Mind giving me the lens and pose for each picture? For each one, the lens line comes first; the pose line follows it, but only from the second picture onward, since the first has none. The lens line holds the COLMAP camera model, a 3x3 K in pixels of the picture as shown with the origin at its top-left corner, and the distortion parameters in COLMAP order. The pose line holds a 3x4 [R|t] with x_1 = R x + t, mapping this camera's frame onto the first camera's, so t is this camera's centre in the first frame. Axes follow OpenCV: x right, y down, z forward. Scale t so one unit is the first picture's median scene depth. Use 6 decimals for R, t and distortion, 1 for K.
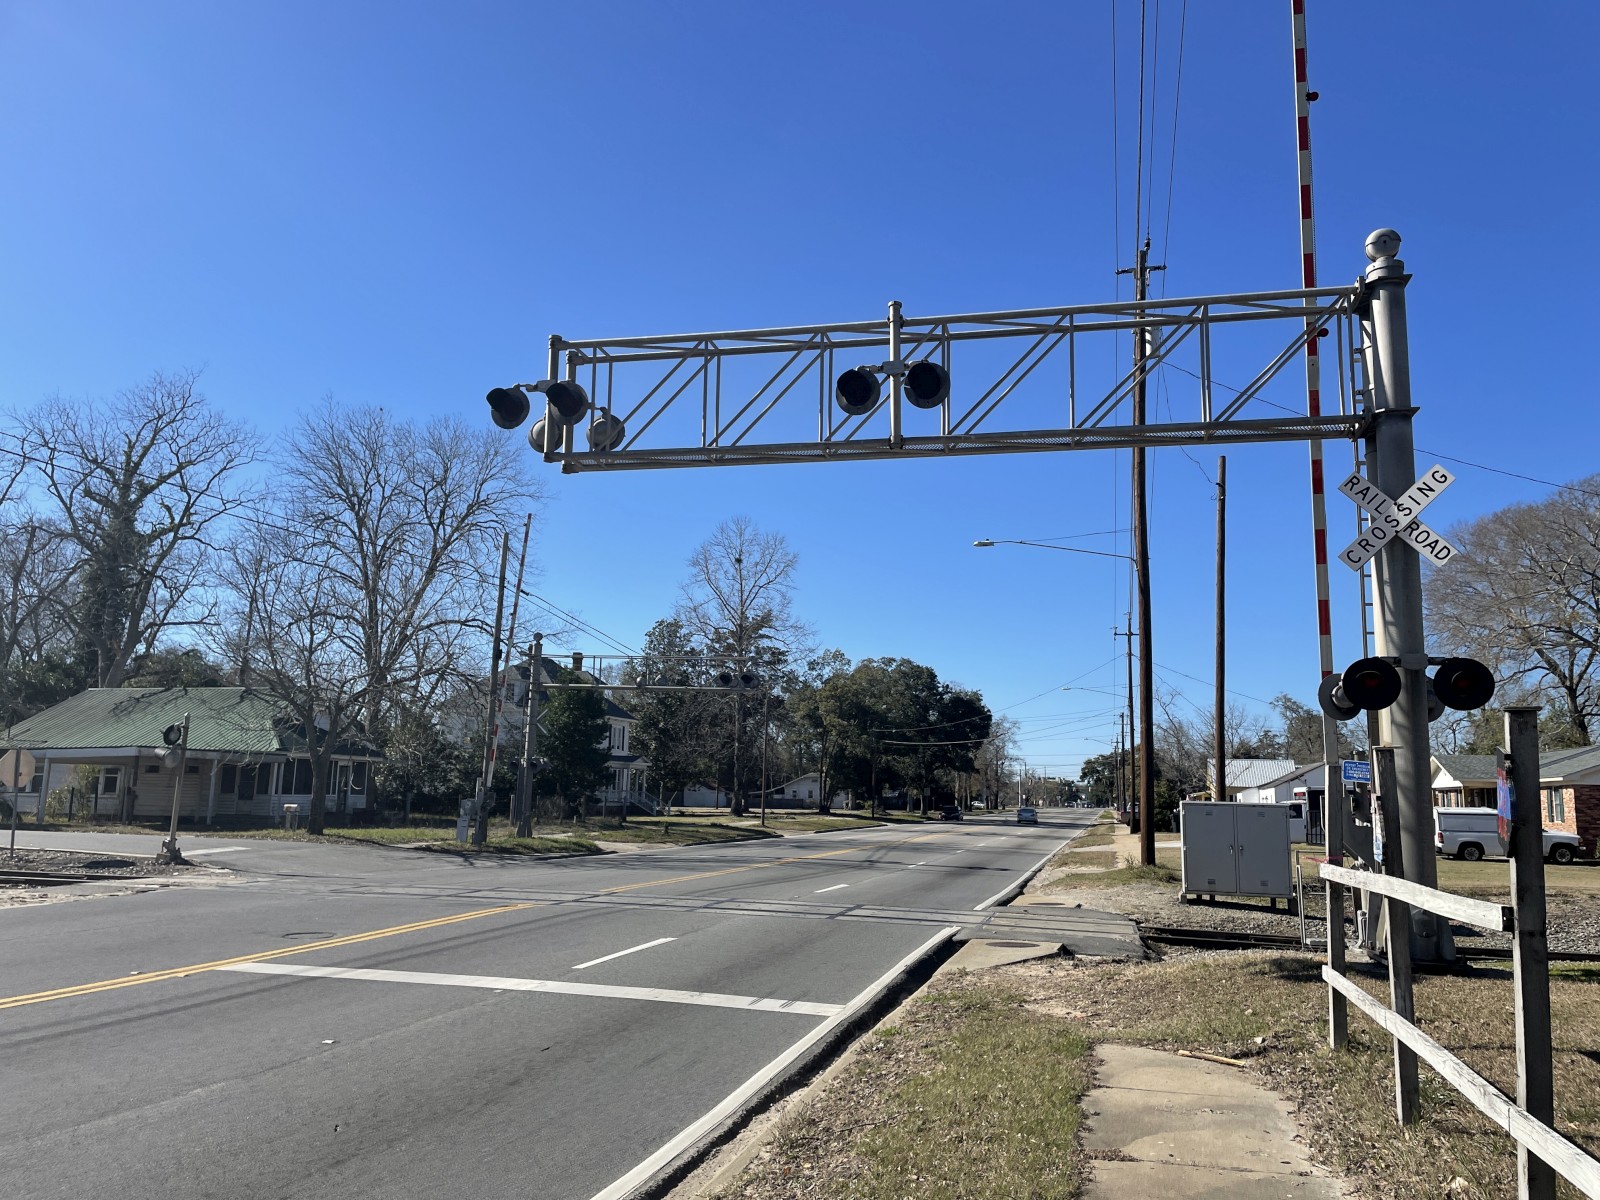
lens RADIAL K [[1224.0, 0, 800.0], [0, 1224.0, 600.0], [0, 0, 1]] dist [0.001904, 0.000139]
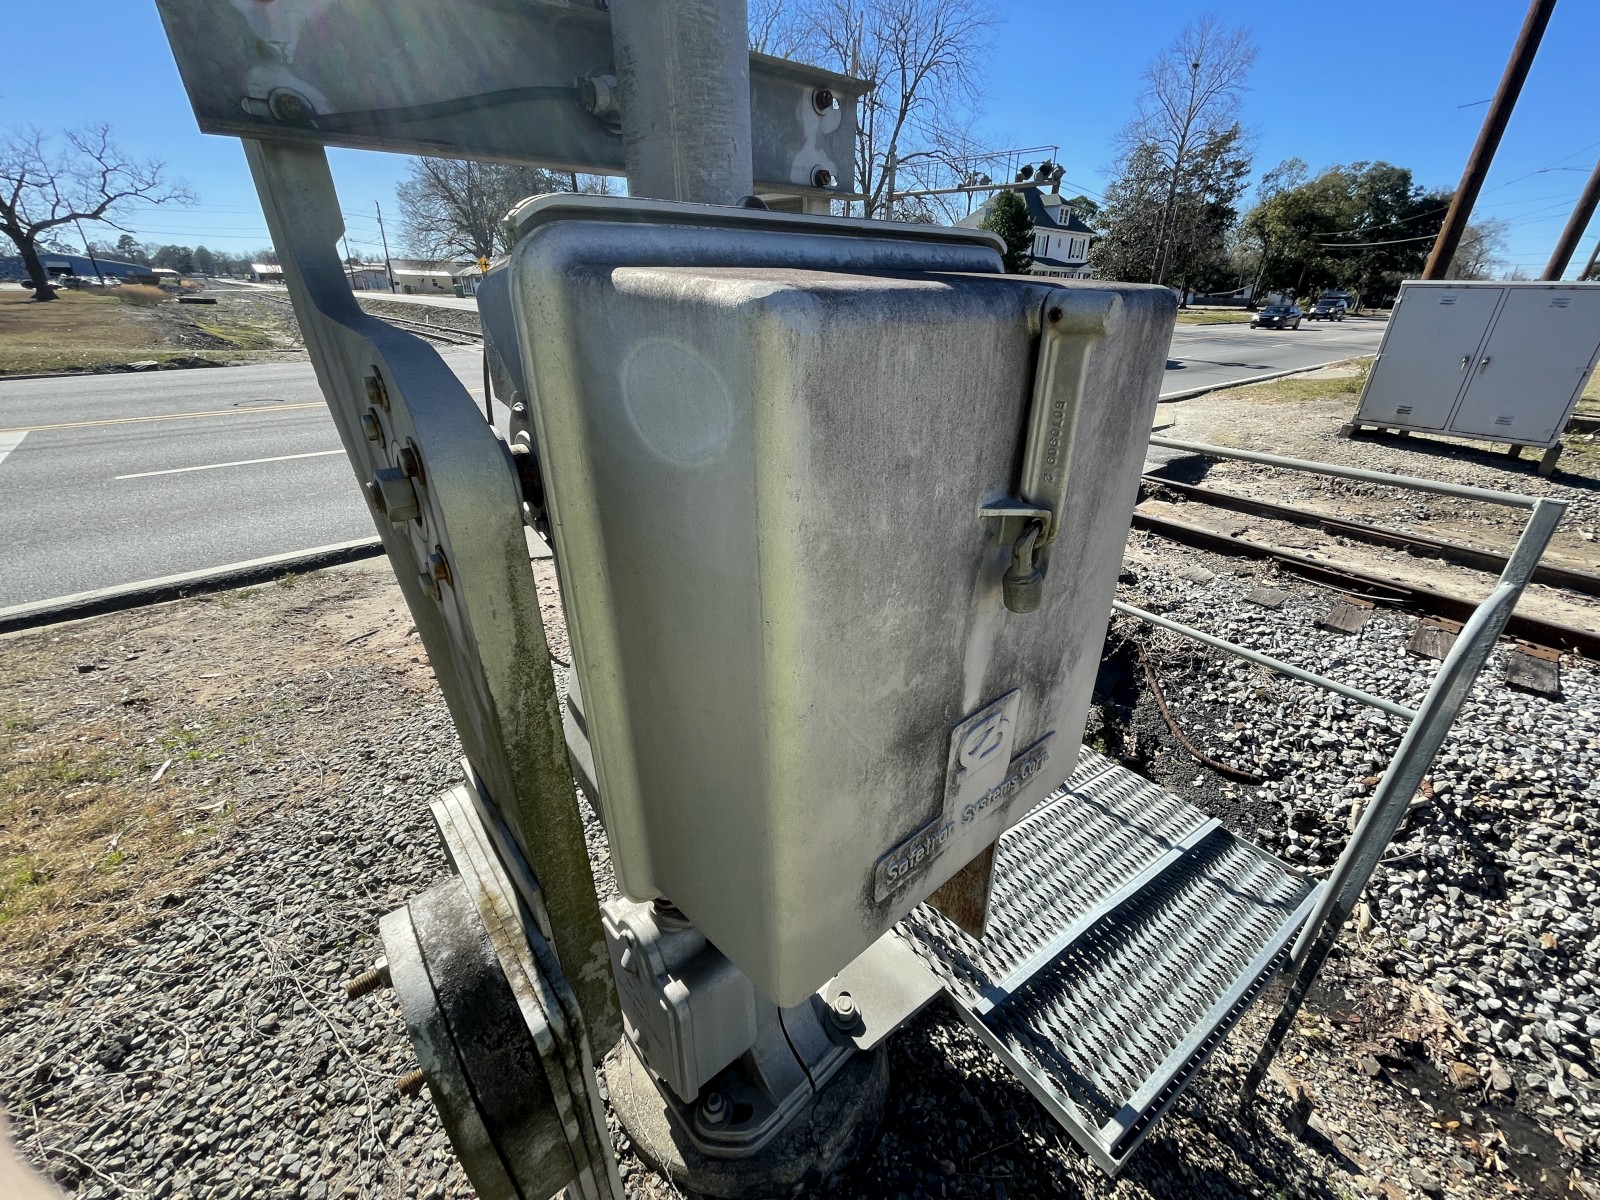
lens RADIAL K [[643.6, 0, 806.9], [0, 643.6, 598.3], [0, 0, 1]] dist [-0.001029, -0.000023]
pose [[0.815993, 0.246402, -0.522916, 0.101133], [0.089228, 0.840072, 0.535086, 0.035603], [0.571134, -0.483285, 0.663507, 0.190997]]
